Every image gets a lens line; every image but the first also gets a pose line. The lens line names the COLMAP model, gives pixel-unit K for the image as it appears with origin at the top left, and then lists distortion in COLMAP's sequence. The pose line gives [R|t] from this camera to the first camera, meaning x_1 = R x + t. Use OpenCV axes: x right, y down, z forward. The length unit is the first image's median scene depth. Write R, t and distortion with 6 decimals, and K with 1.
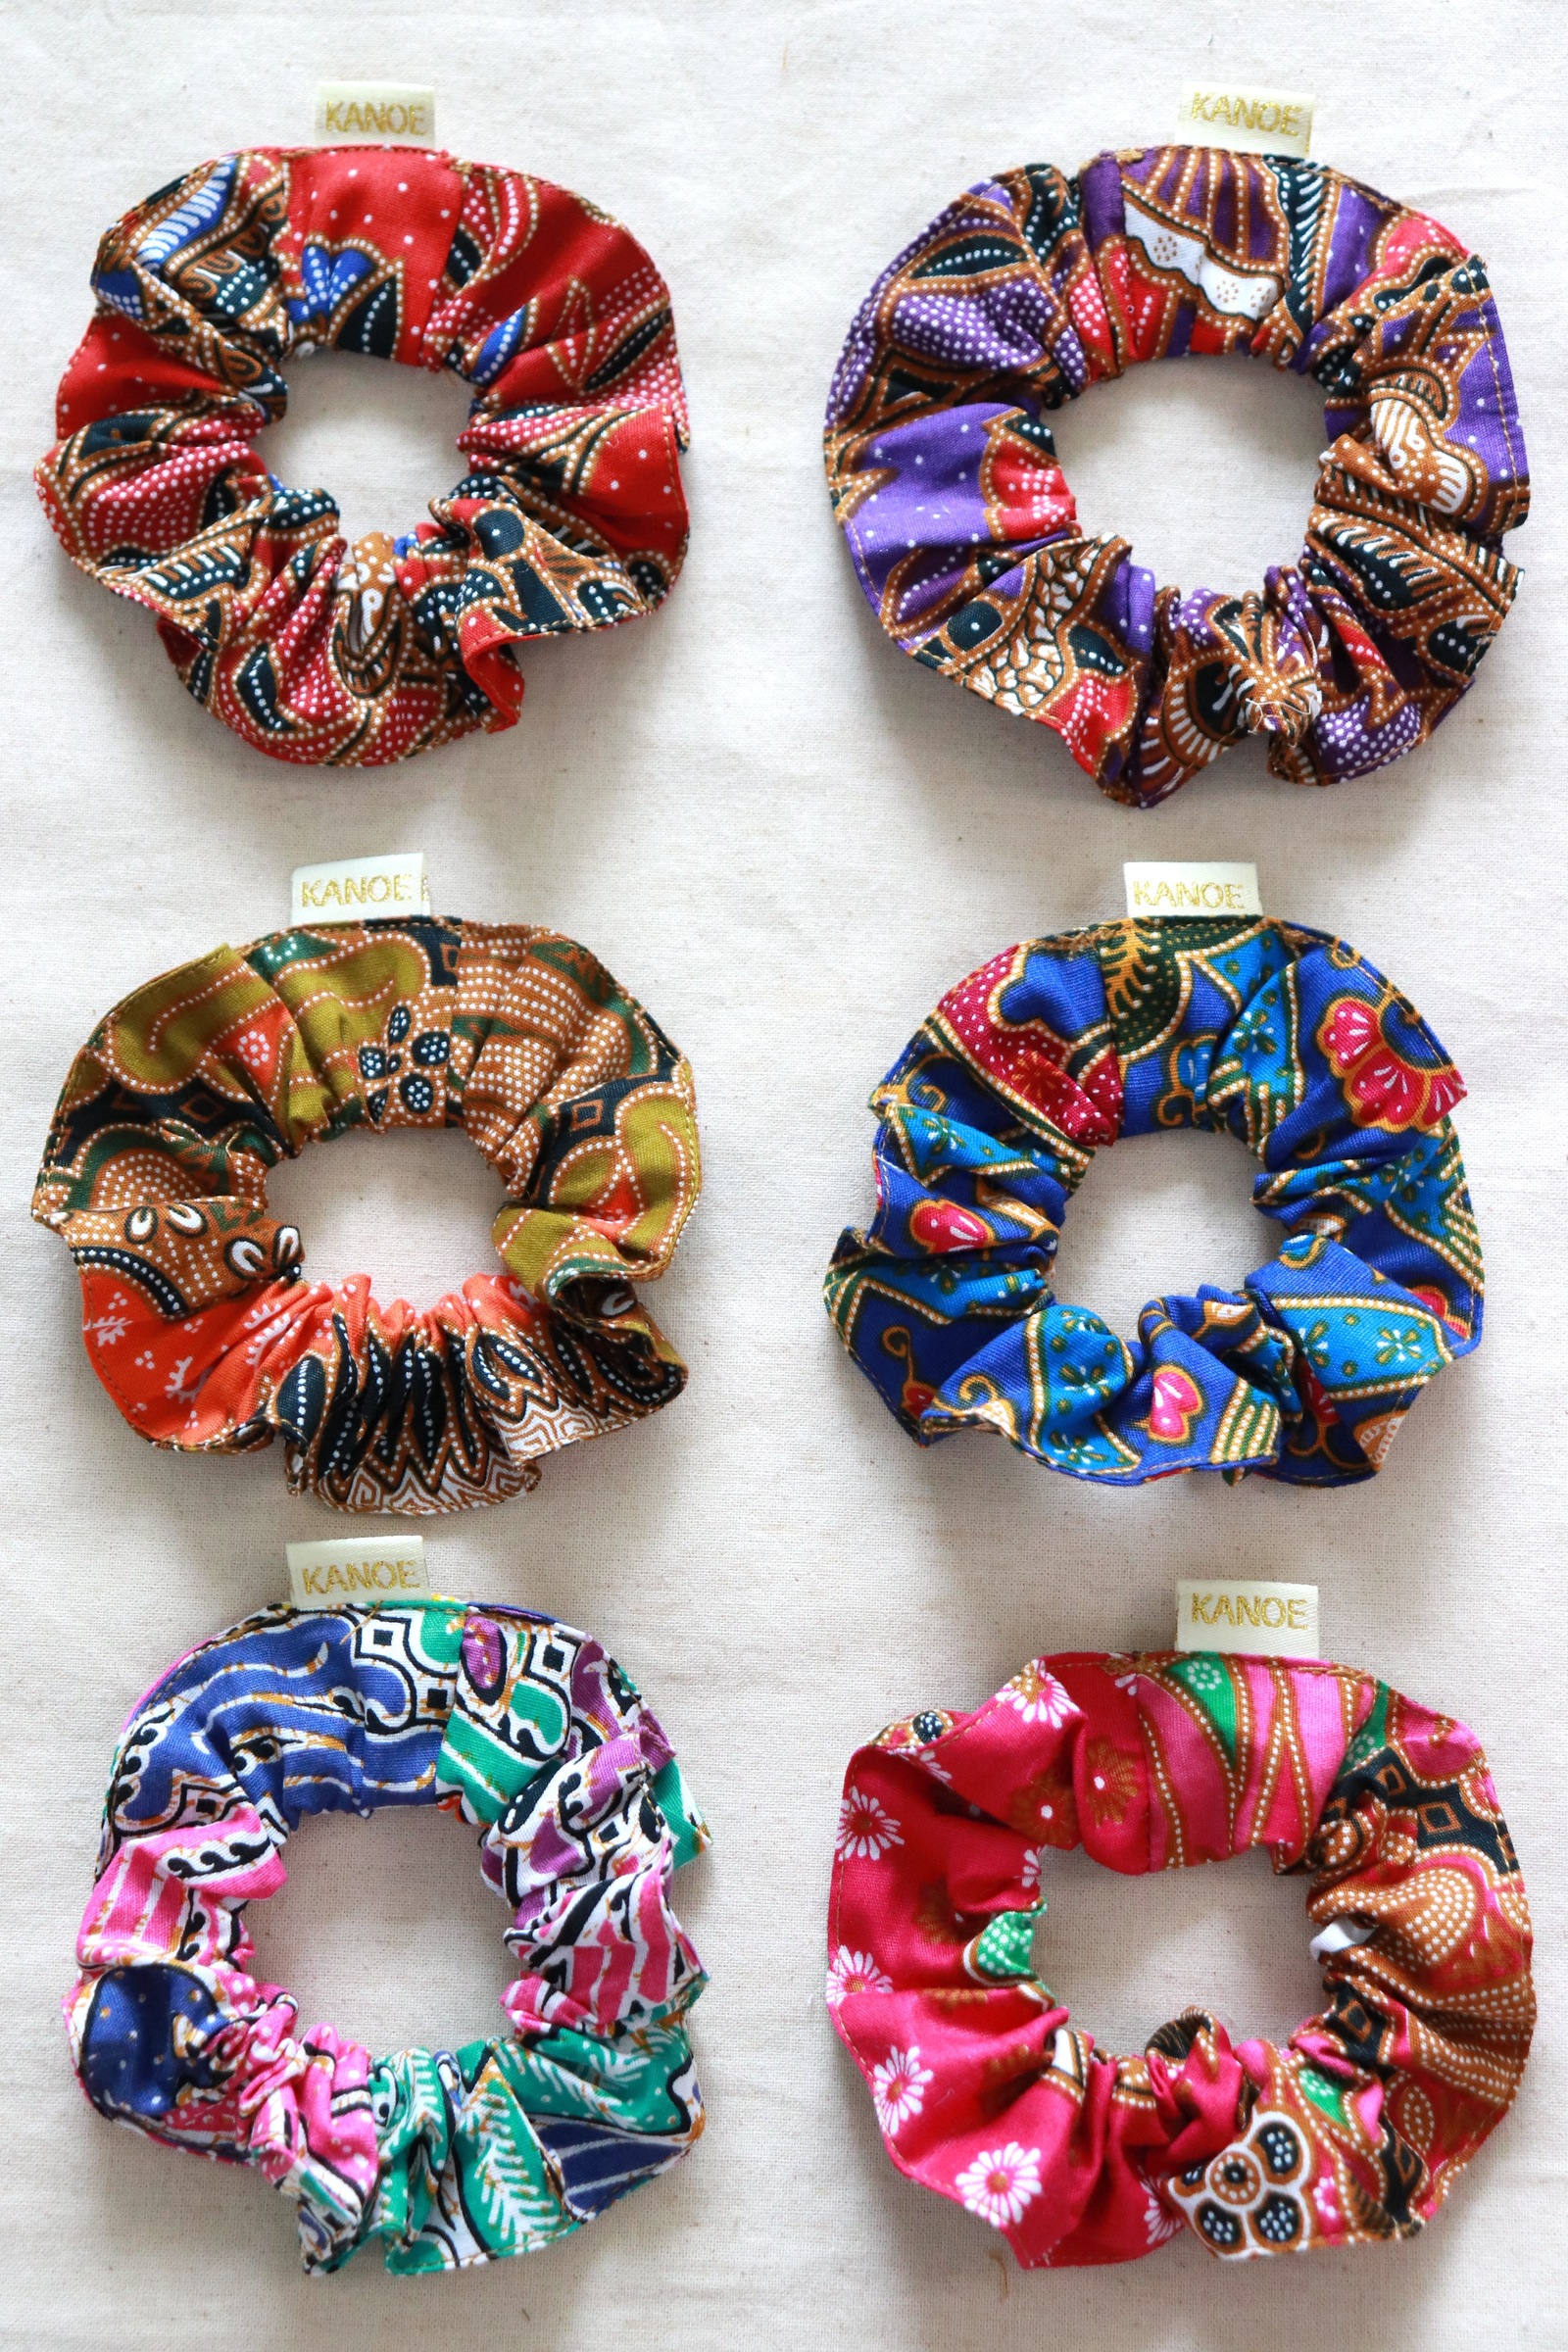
lens RADIAL K [[4194.8, 0, 774.3], [0, 4194.8, 1162.7], [0, 0, 1]] dist [-0.016157, 0.000000]
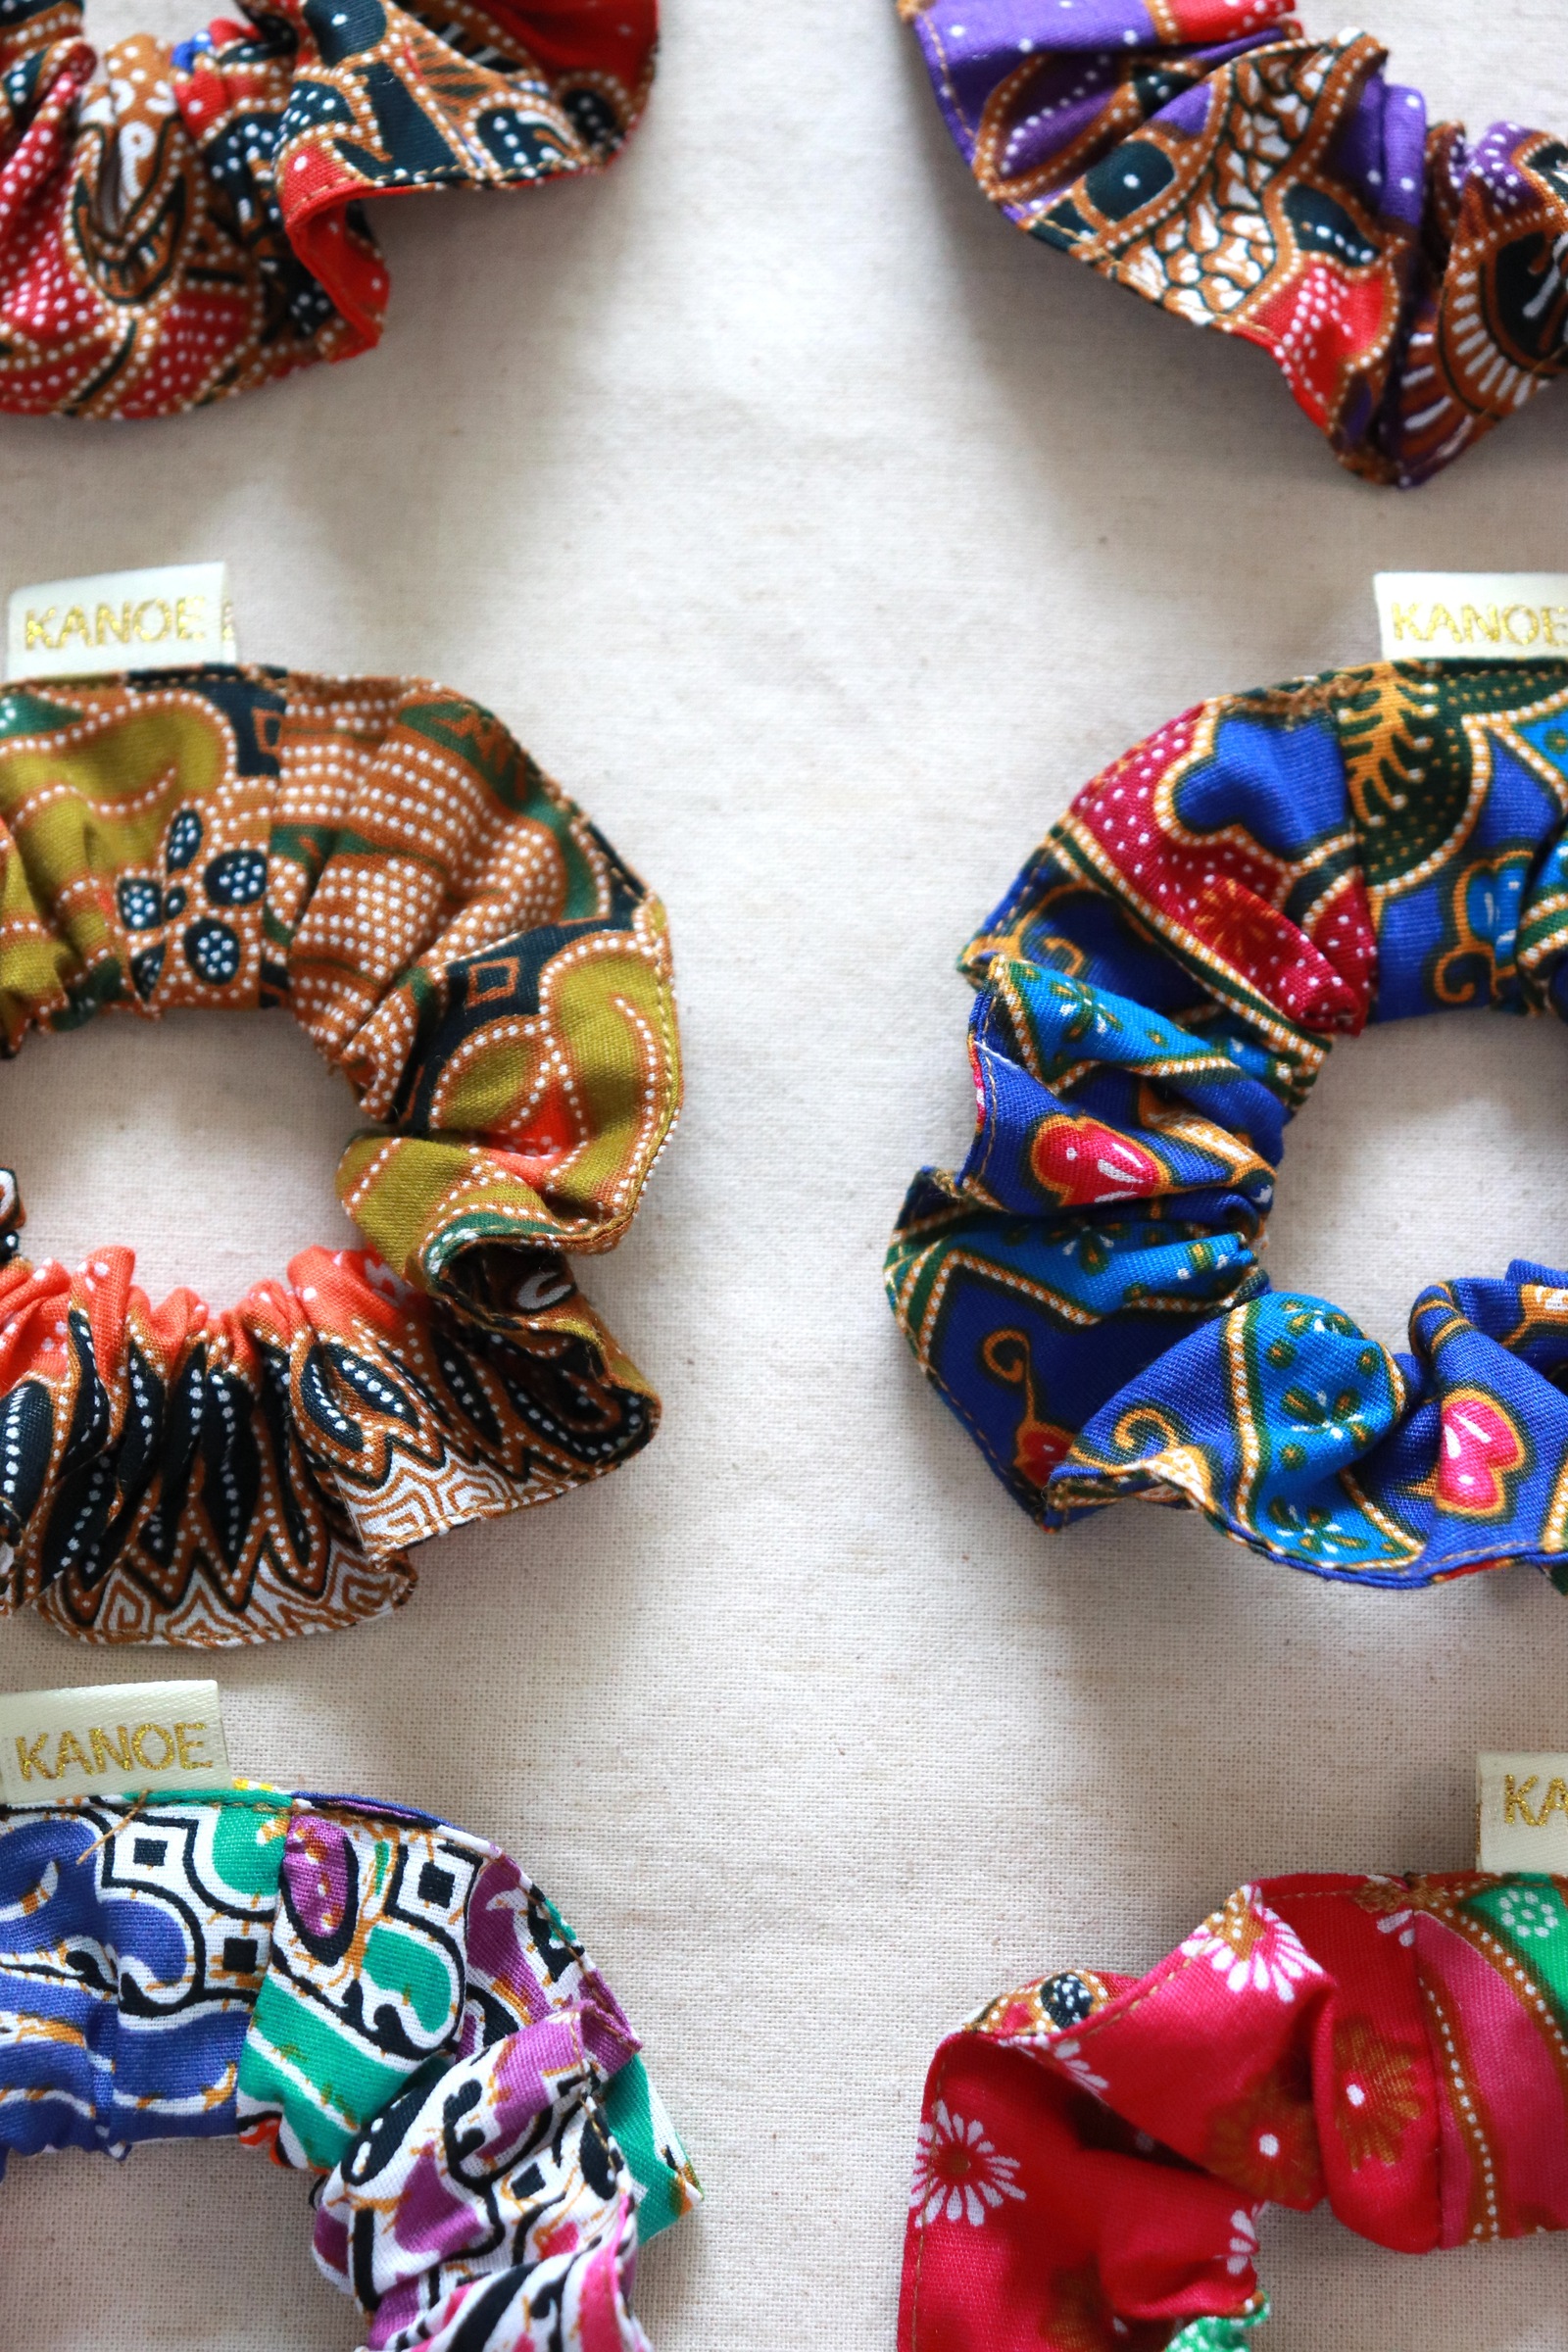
lens RADIAL K [[5055.8, 0, 775.8], [0, 5055.8, 1175.8], [0, 0, 1]] dist [0.132288, 0.000000]
pose [[0.999984, -0.002094, 0.005197, -0.007739], [0.002232, 0.999642, -0.026655, 0.035977], [-0.005139, 0.026666, 0.999631, 0.270907]]
